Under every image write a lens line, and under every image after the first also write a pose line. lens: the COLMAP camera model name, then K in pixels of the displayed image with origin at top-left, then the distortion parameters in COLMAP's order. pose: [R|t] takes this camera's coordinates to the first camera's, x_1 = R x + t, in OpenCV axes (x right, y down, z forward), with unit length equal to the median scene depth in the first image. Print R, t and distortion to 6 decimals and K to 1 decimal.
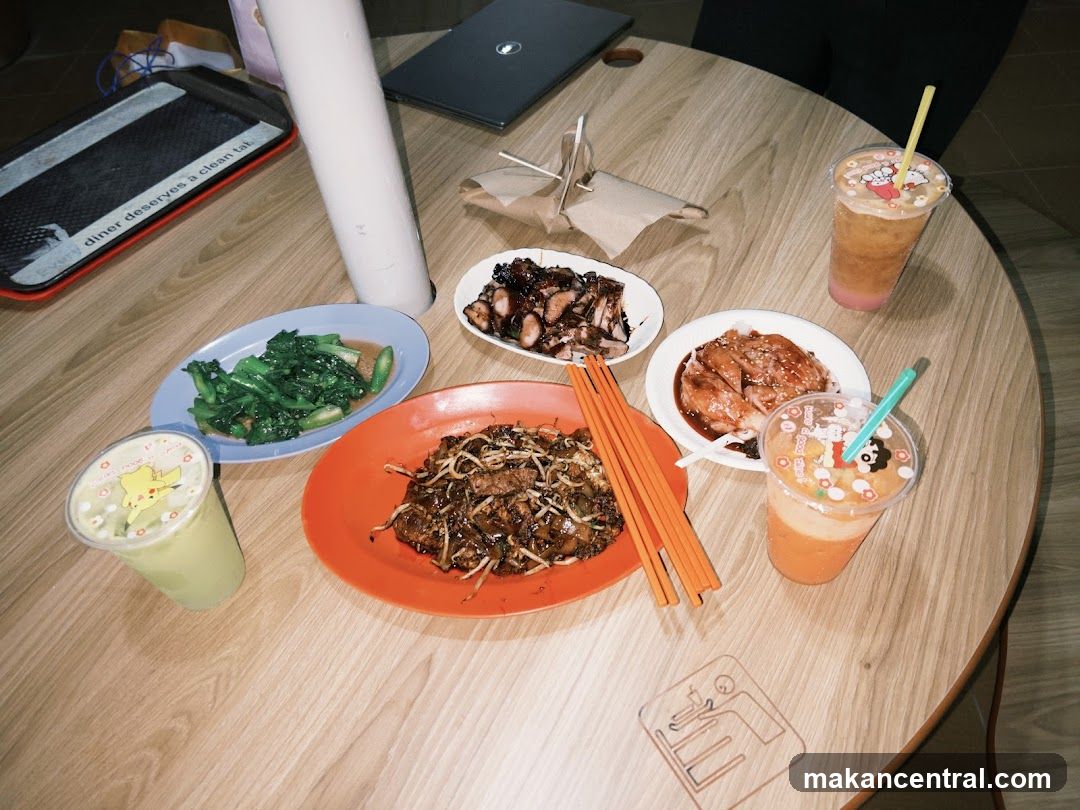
lens RADIAL K [[810.0, 0, 540.8], [0, 810.0, 429.4], [0, 0, 1]] dist [0.070921, -0.083824]
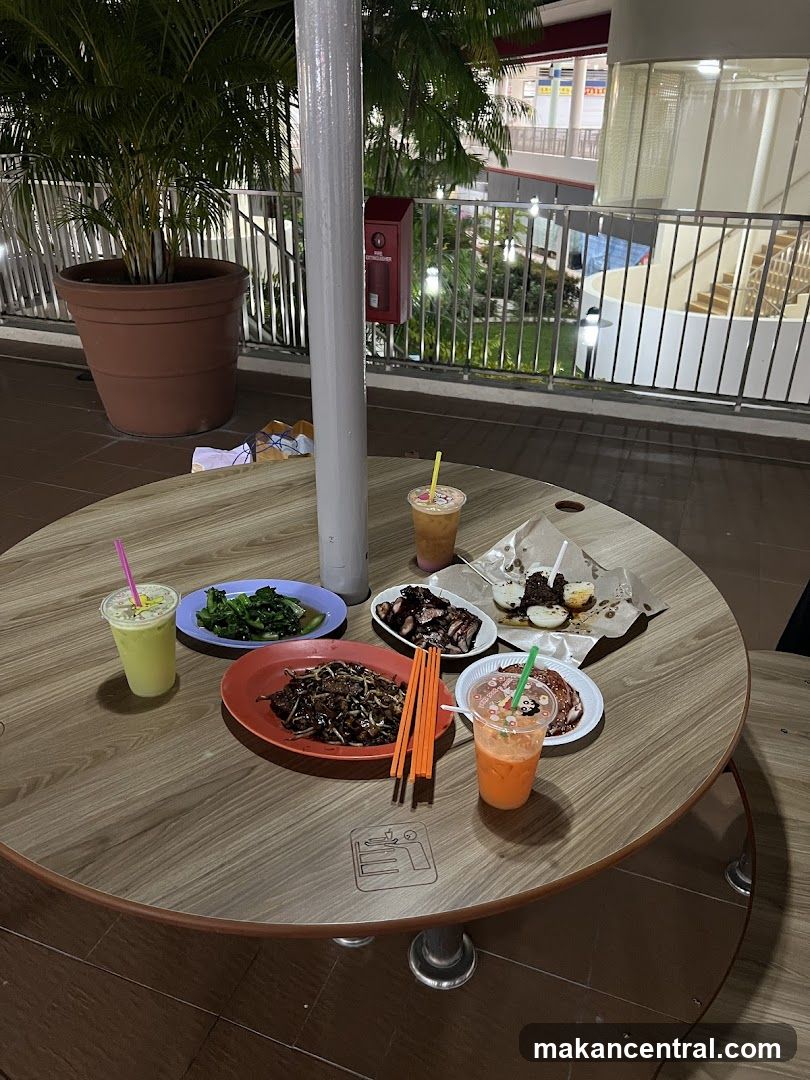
lens RADIAL K [[810.0, 0, 405.0], [0, 810.0, 540.0], [0, 0, 1]] dist [0.070921, -0.083824]
pose [[0.926577, 0.244414, -0.285861, 0.385819], [-0.334297, 0.883479, -0.328193, 0.243357], [0.172338, 0.399659, 0.900318, -0.458239]]
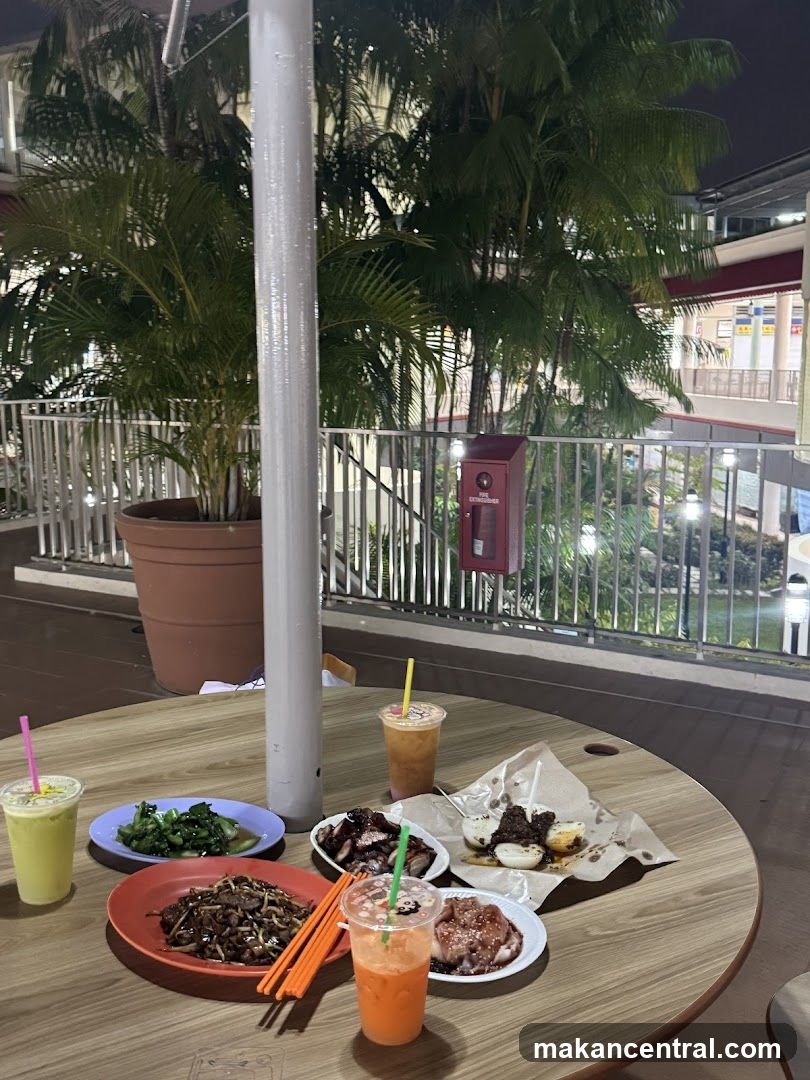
lens RADIAL K [[1055.0, 0, 405.0], [0, 1055.0, 540.0], [0, 0, 1]] dist [0.213049, -0.540867]
pose [[0.857555, 0.159567, -0.489018, 0.843617], [-0.434447, 0.733687, -0.522455, 0.375180], [0.275420, 0.660486, 0.698500, -0.521551]]
